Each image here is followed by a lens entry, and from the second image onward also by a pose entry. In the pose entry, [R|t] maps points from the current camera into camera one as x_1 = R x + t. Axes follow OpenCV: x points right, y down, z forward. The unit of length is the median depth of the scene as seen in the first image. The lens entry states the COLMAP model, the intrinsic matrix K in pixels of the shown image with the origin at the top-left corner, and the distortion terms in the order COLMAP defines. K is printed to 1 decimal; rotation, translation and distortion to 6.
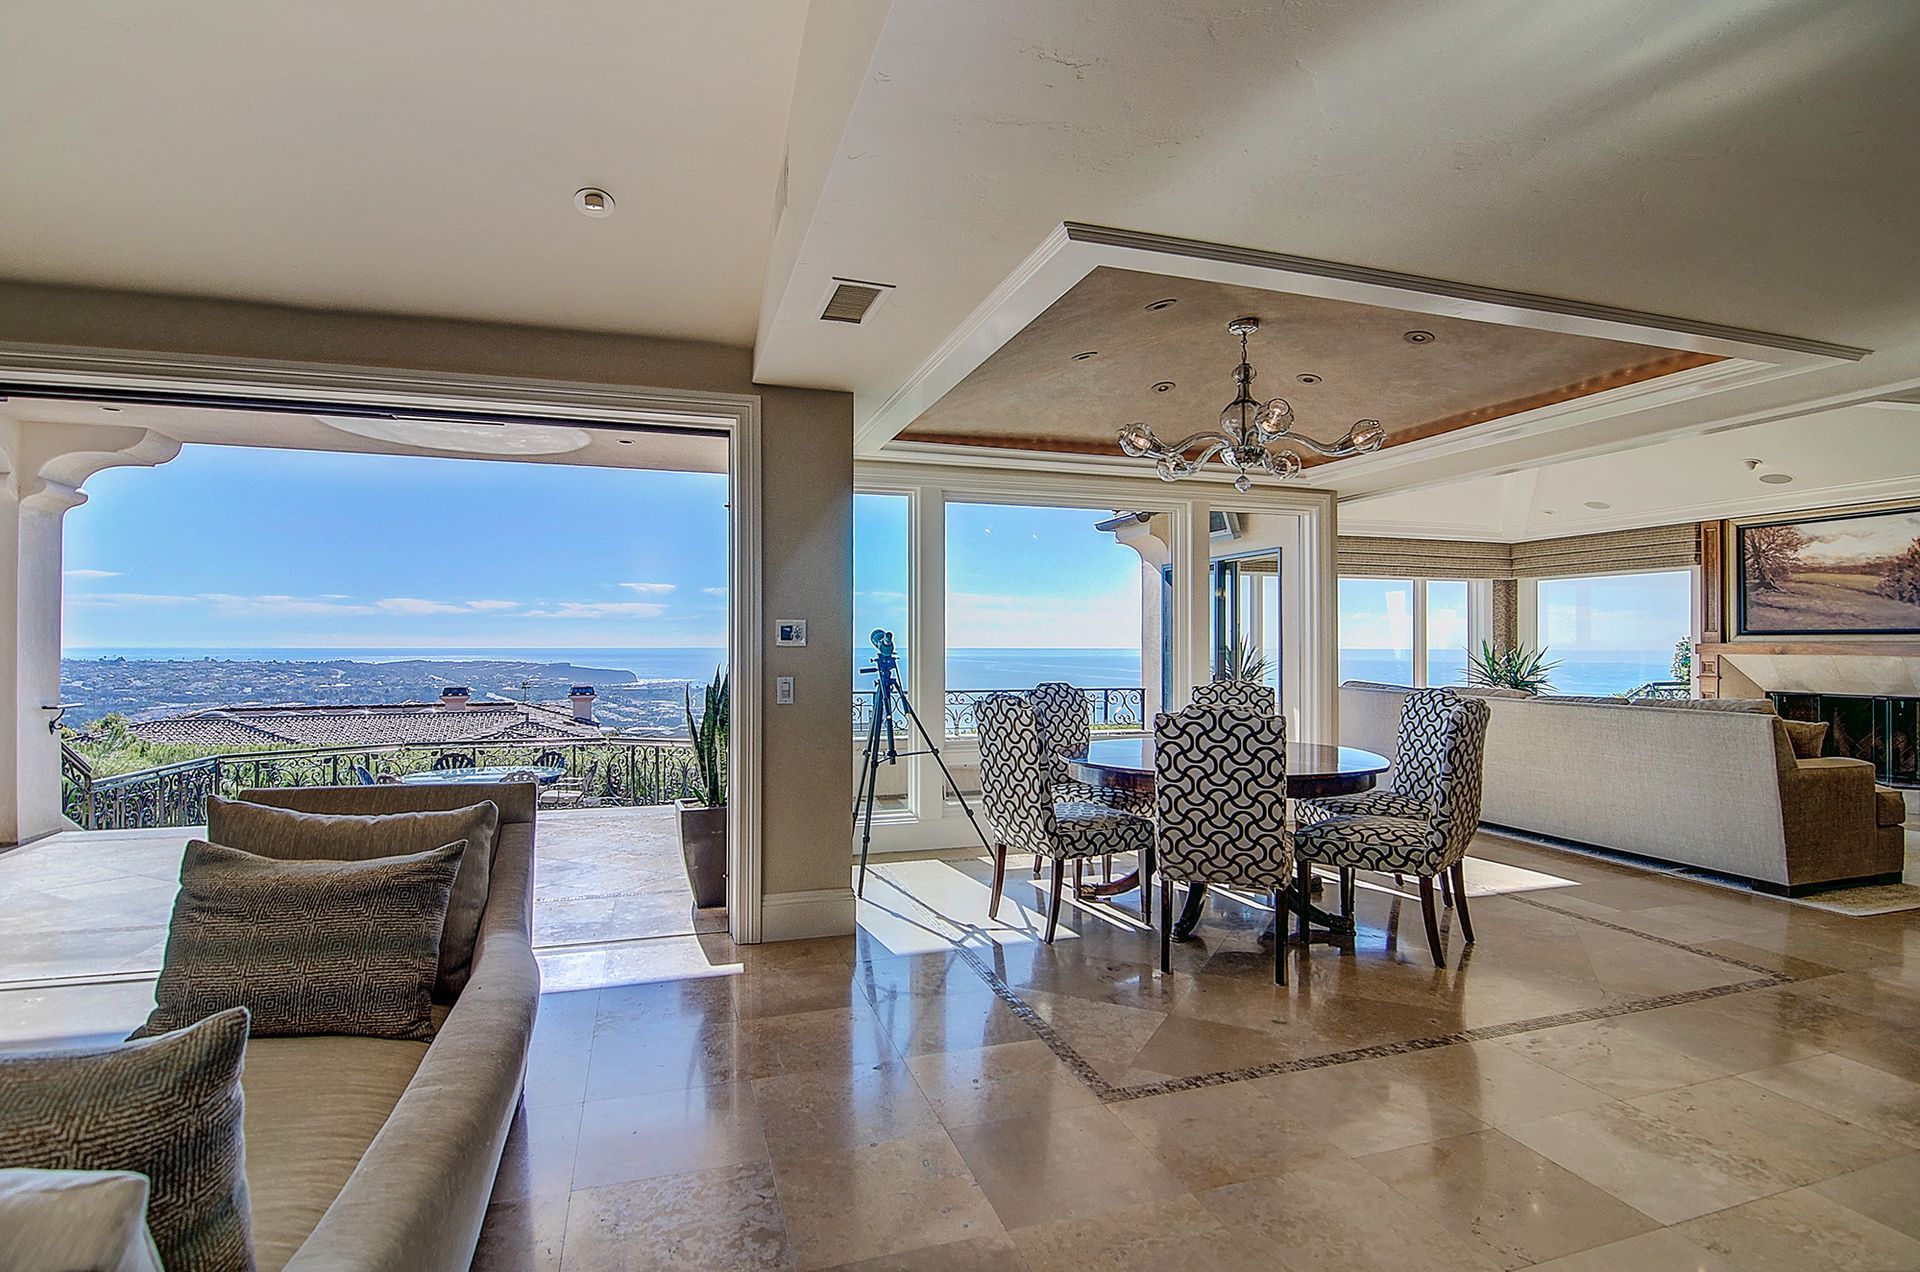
lens RADIAL K [[938.4, 0, 960.0], [0, 938.4, 636.0], [0, 0, 1]] dist [-0.001715, -0.001088]
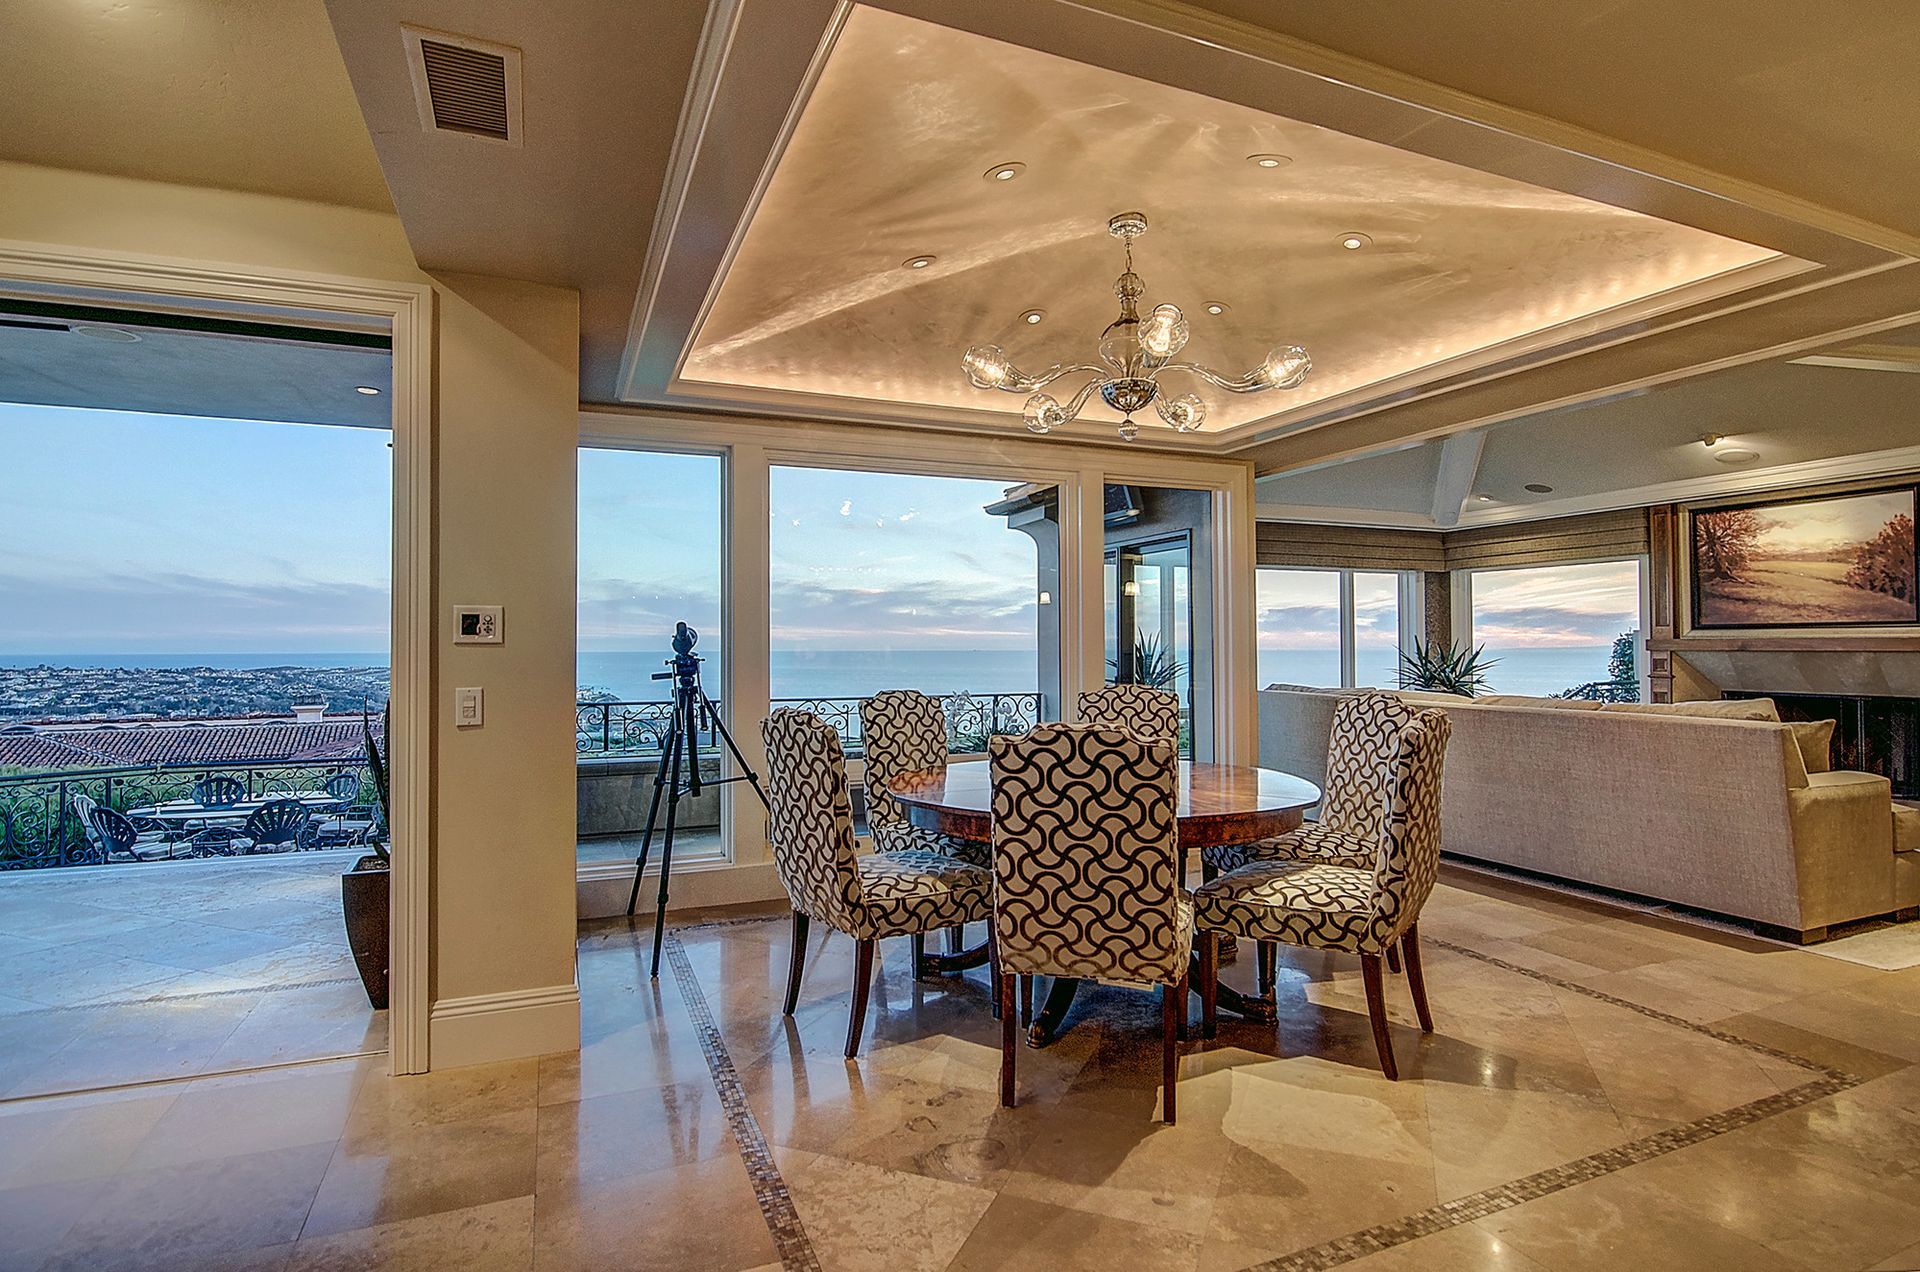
lens RADIAL K [[837.7, 0, 960.0], [0, 837.7, 636.0], [0, 0, 1]] dist [0.001067, 0.000482]
pose [[0.999463, -0.005449, 0.032303, 0.152637], [0.005657, 0.999964, -0.006371, 0.010835], [-0.032267, 0.006551, 0.999458, 0.347183]]
